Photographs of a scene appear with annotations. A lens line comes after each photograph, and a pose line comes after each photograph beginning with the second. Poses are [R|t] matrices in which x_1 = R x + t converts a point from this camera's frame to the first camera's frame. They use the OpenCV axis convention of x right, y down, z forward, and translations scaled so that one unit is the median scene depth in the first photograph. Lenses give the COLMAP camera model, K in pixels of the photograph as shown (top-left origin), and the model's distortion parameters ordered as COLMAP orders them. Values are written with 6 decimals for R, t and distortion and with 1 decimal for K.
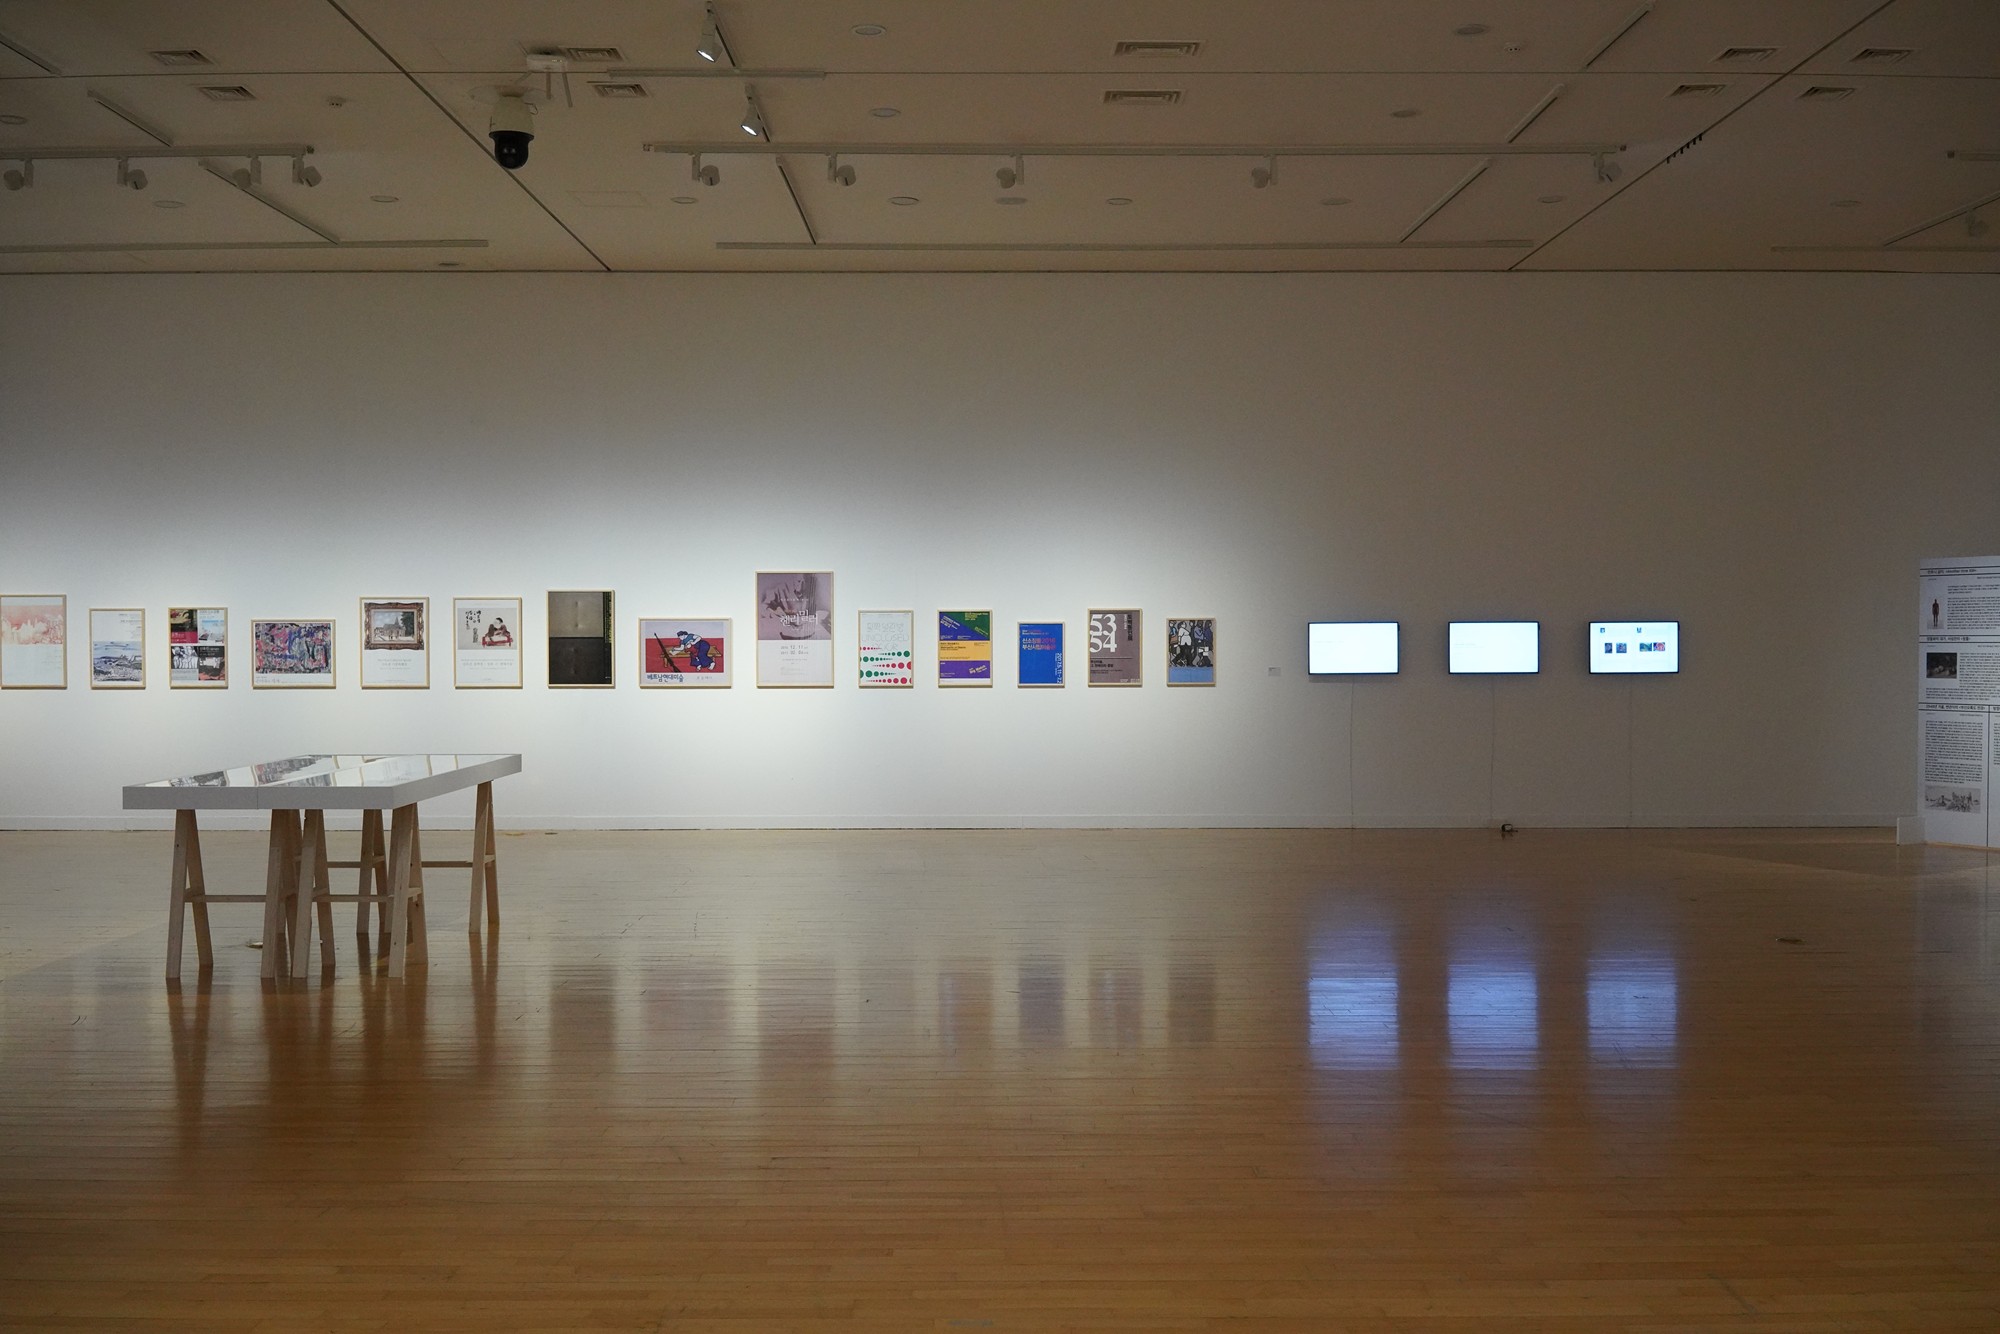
lens RADIAL K [[2003.2, 0, 999.0], [0, 2003.2, 664.1], [0, 0, 1]] dist [-0.013518, 0.000000]
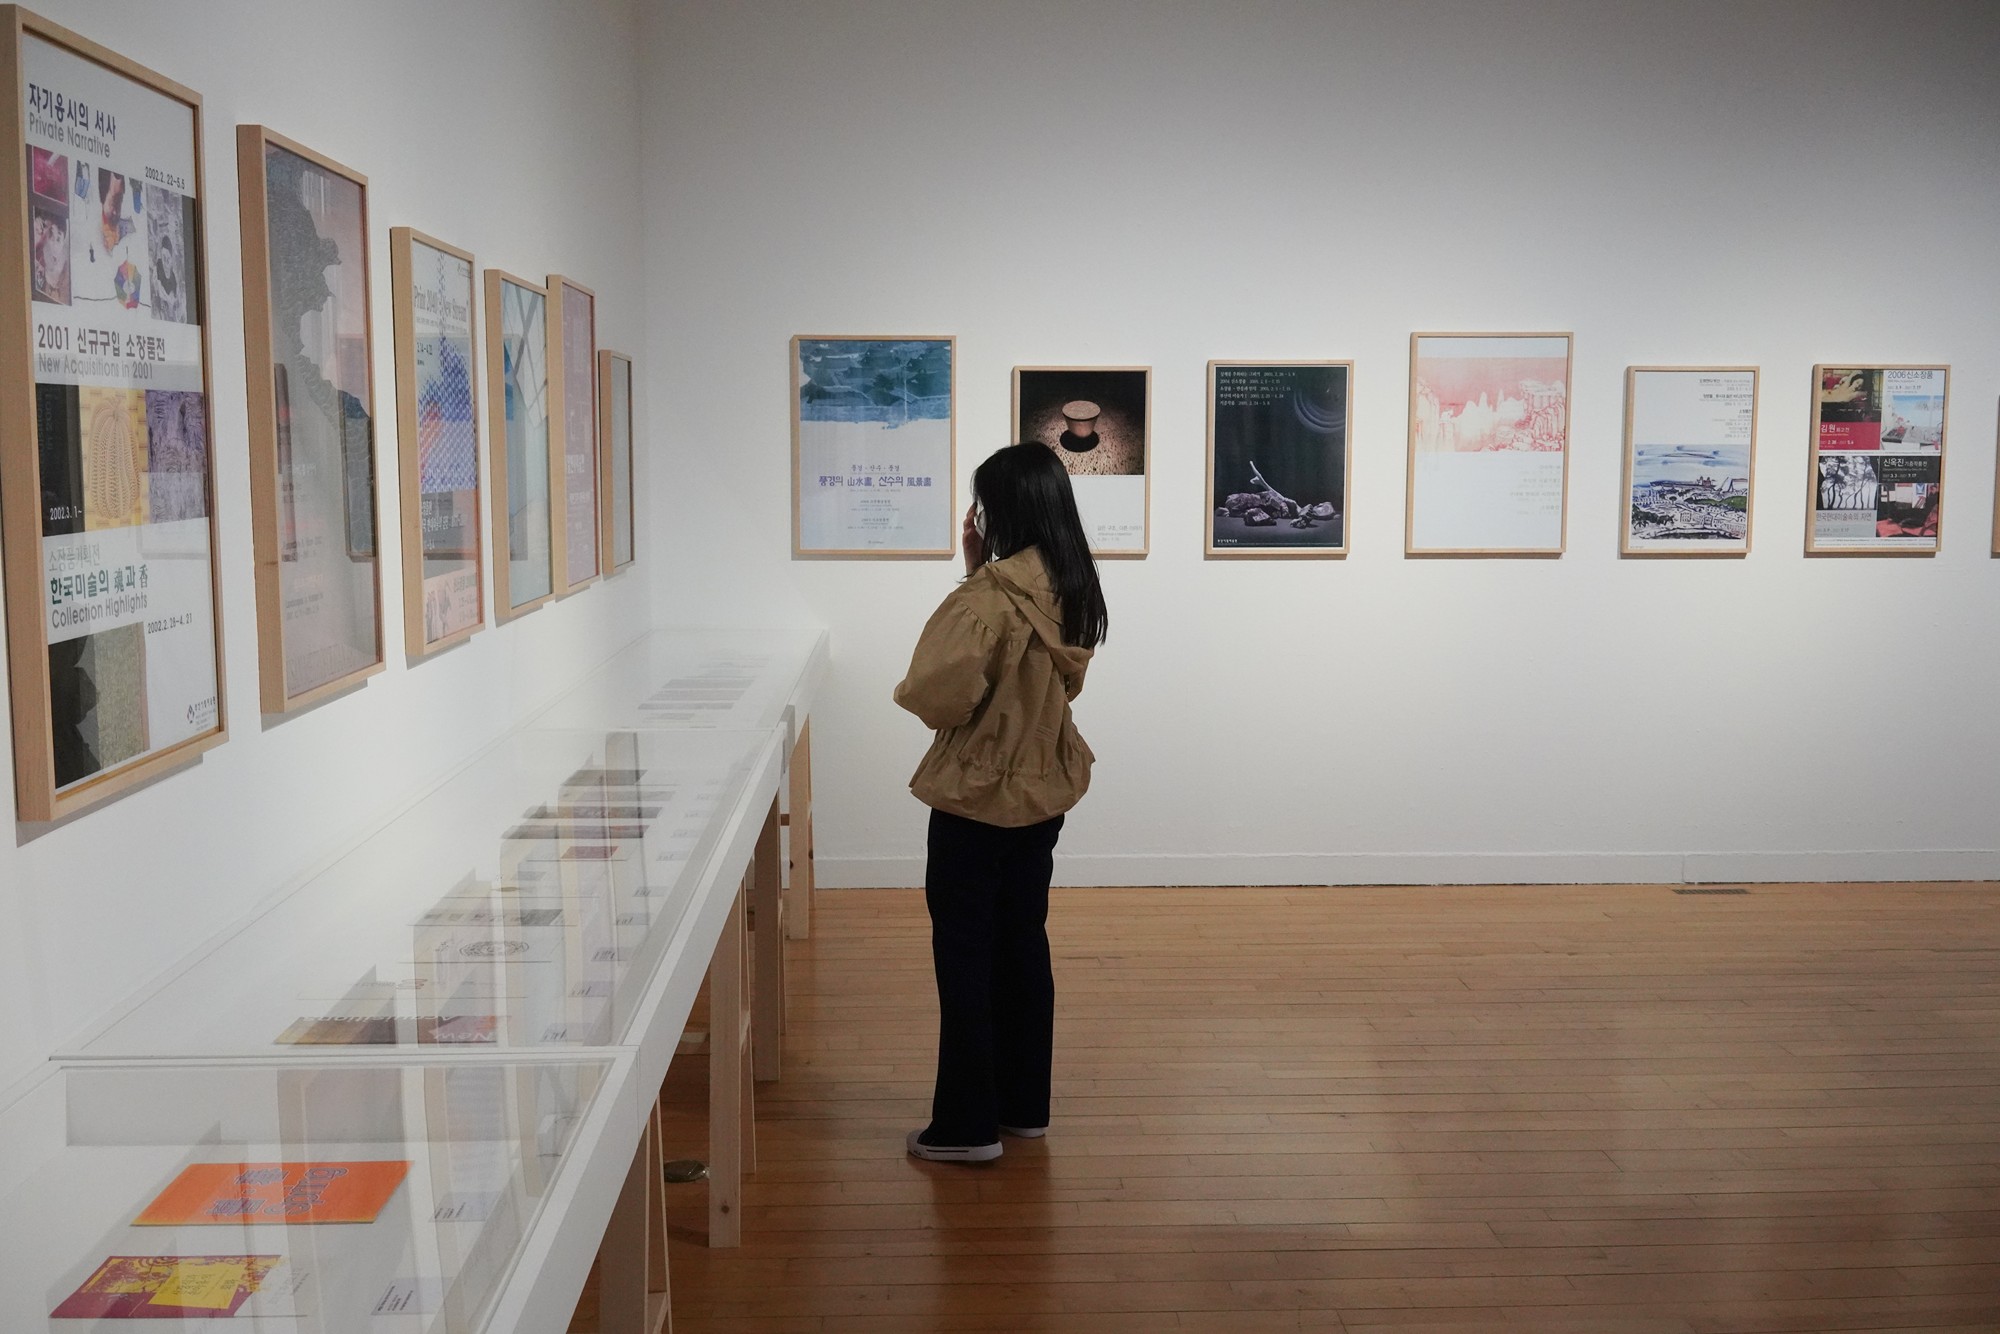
lens RADIAL K [[2003.2, 0, 999.9], [0, 2003.2, 669.0], [0, 0, 1]] dist [-0.013518, 0.000000]
pose [[0.999129, -0.003595, 0.041581, -0.605074], [0.000083, 0.996454, 0.084143, 0.000287], [-0.041736, -0.084066, 0.995586, 0.581356]]
